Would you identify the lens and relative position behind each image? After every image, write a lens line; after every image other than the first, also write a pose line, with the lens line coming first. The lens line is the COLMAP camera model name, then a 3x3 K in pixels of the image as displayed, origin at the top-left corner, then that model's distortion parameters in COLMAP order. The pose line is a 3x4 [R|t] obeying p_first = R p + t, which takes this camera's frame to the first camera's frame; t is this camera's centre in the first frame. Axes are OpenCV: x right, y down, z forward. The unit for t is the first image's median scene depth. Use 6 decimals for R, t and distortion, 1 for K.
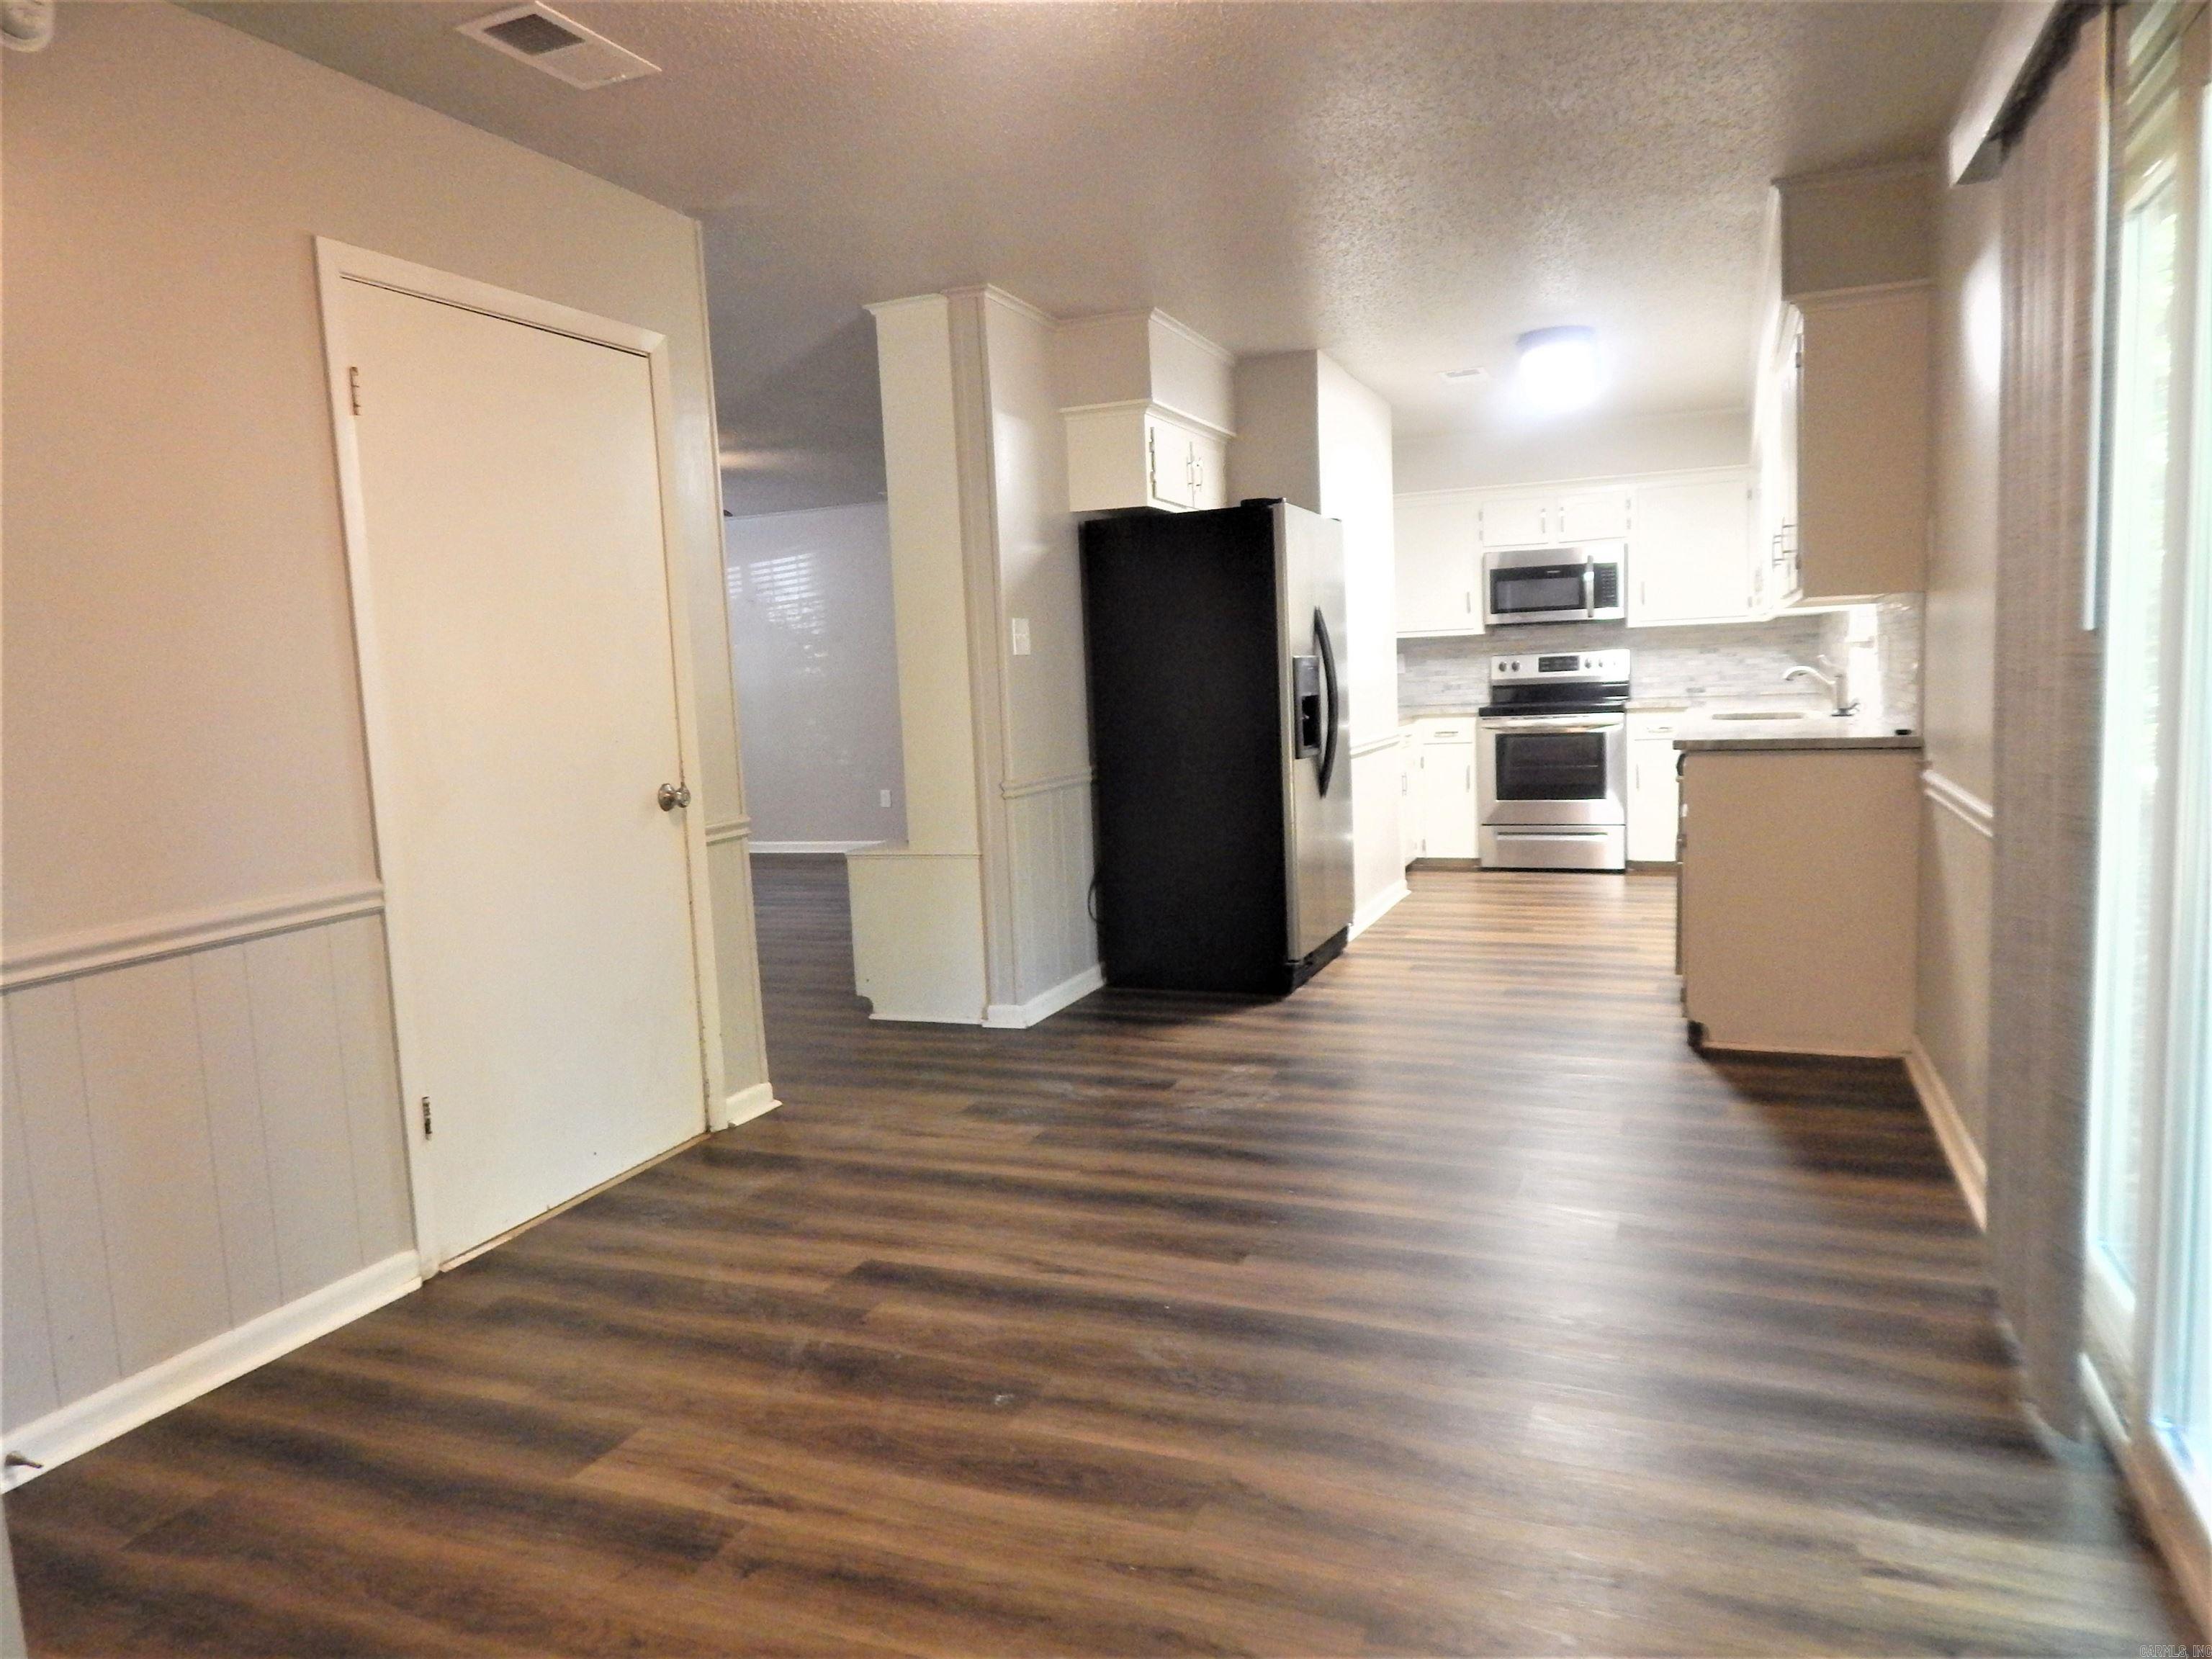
lens RADIAL K [[1487.2, 0, 1119.6], [0, 1487.2, 815.1], [0, 0, 1]] dist [0.009052, 0.002008]
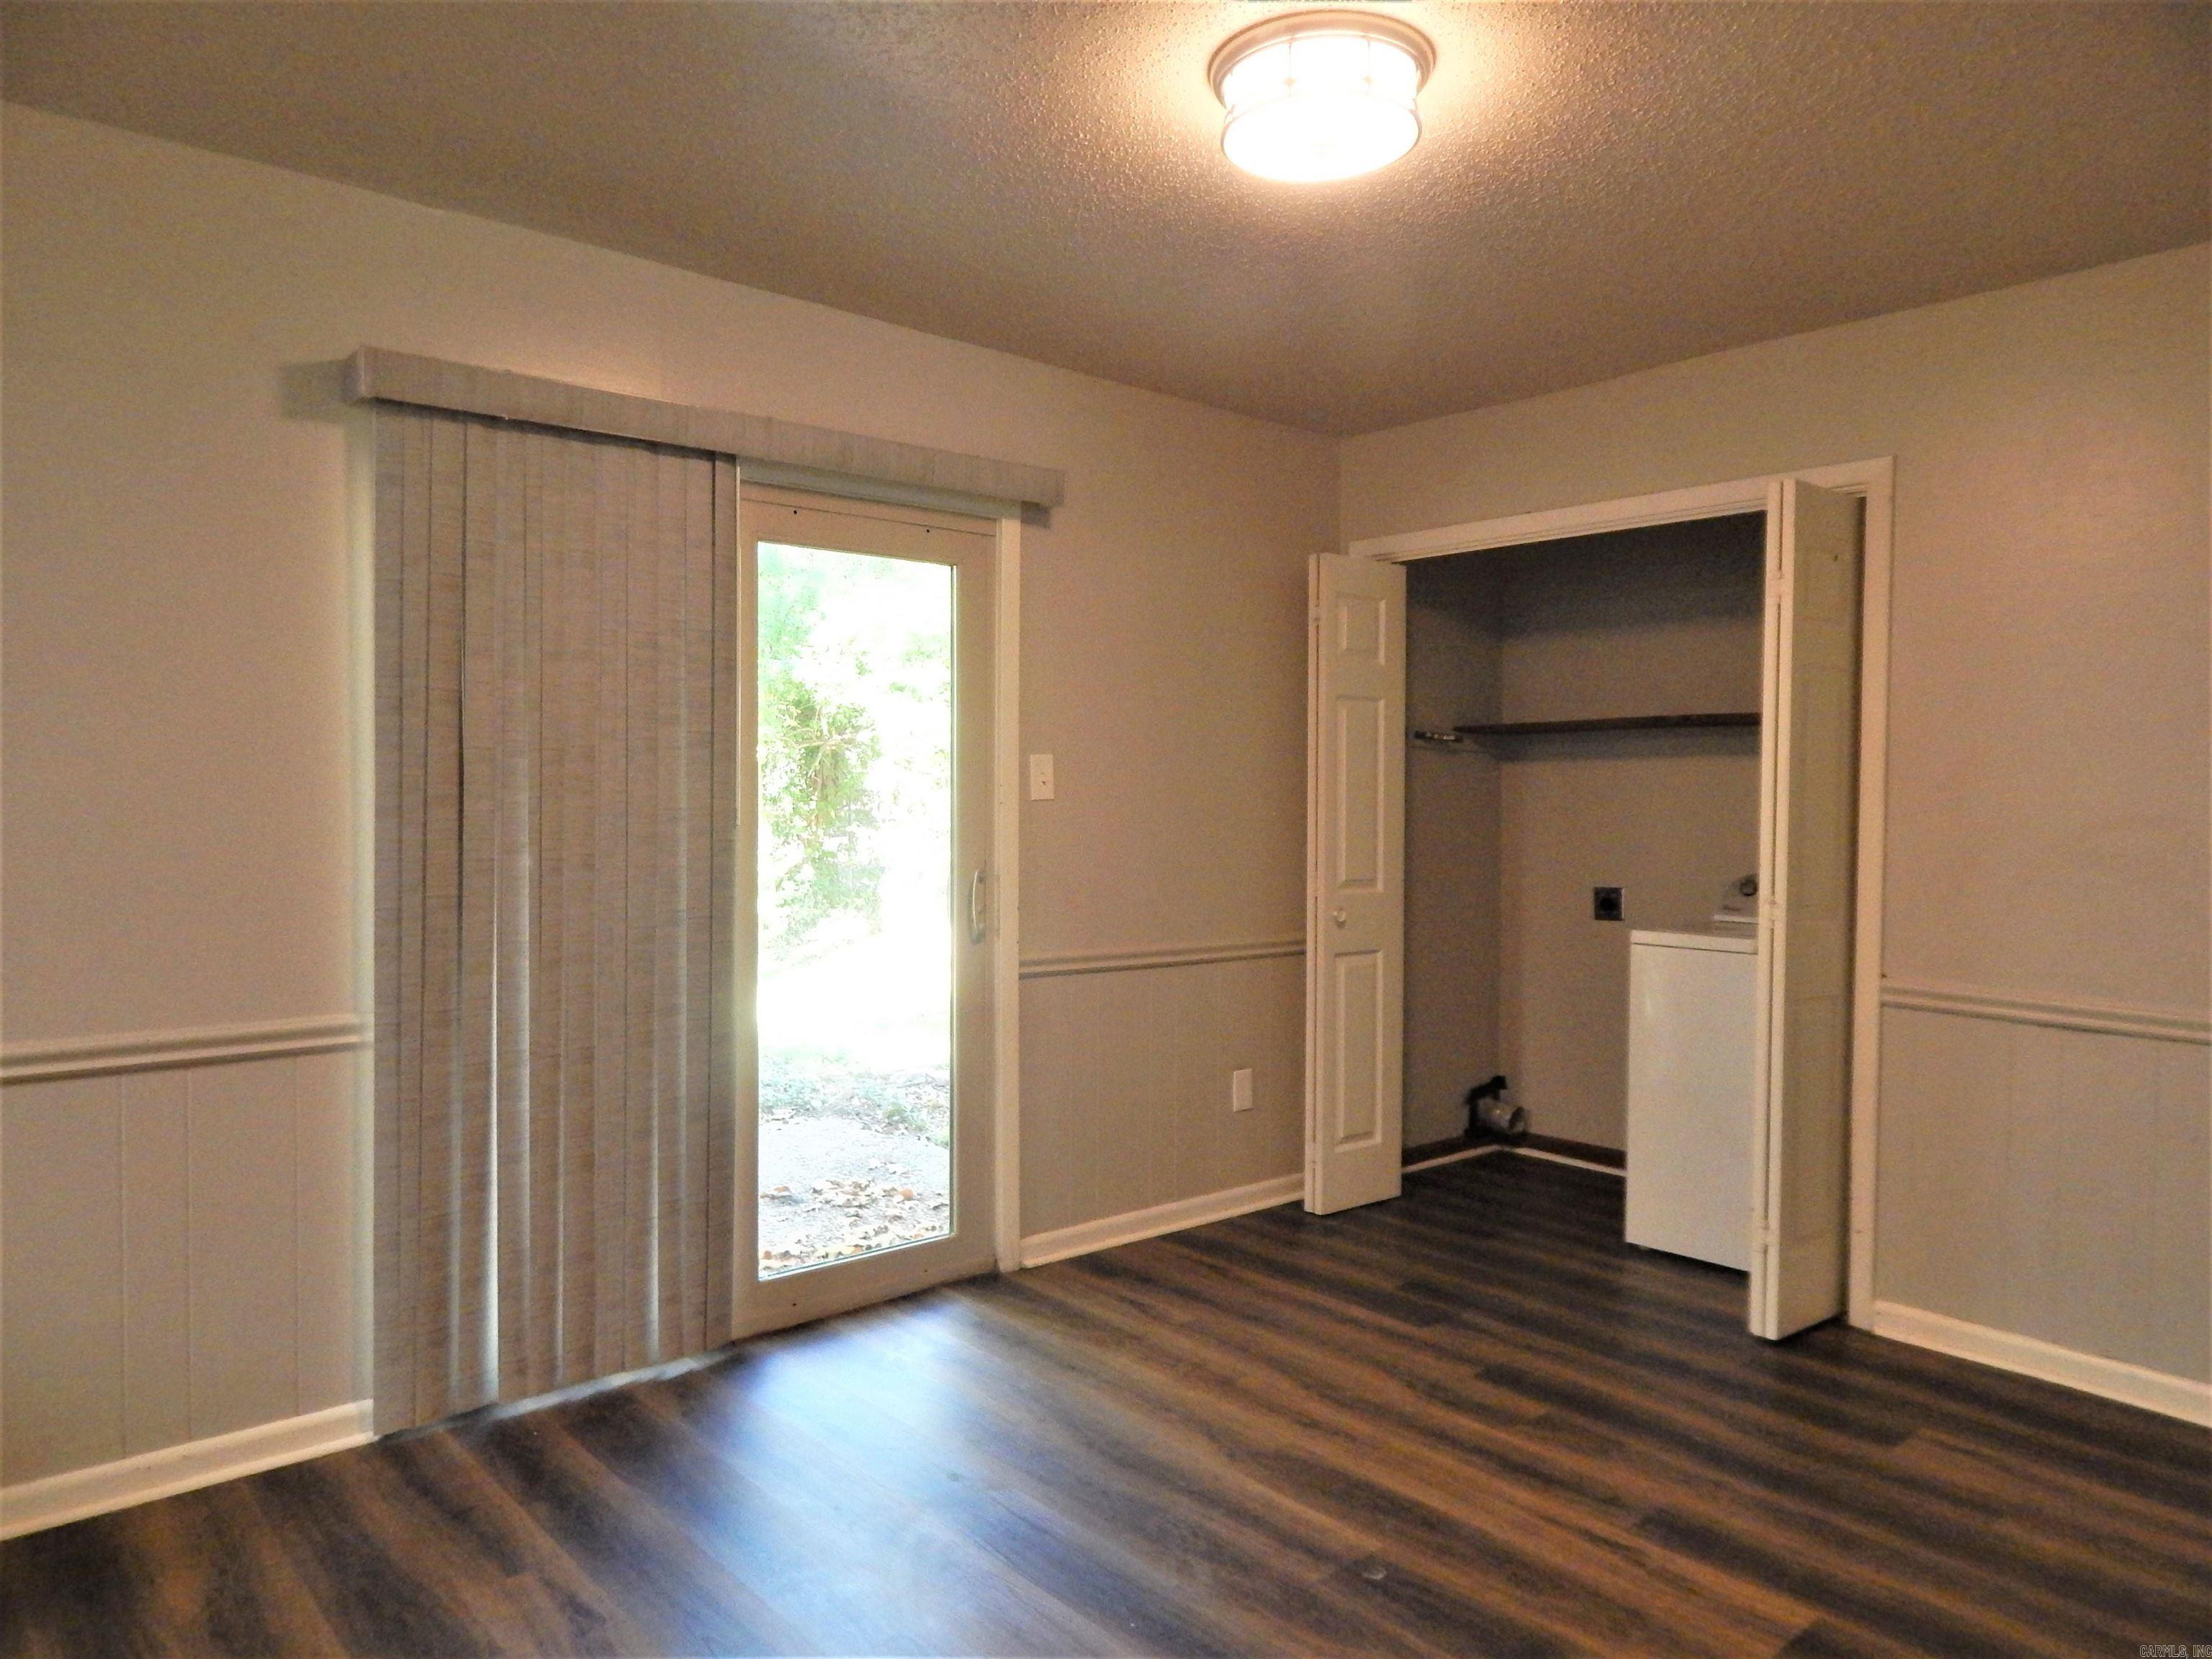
lens RADIAL K [[1487.2, 0, 1119.6], [0, 1487.2, 815.1], [0, 0, 1]] dist [0.009052, 0.002008]
pose [[-0.897538, 0.033026, 0.439699, -0.399498], [0.075821, 0.993898, 0.080117, -0.207132], [-0.434370, 0.105247, -0.894565, 2.020486]]
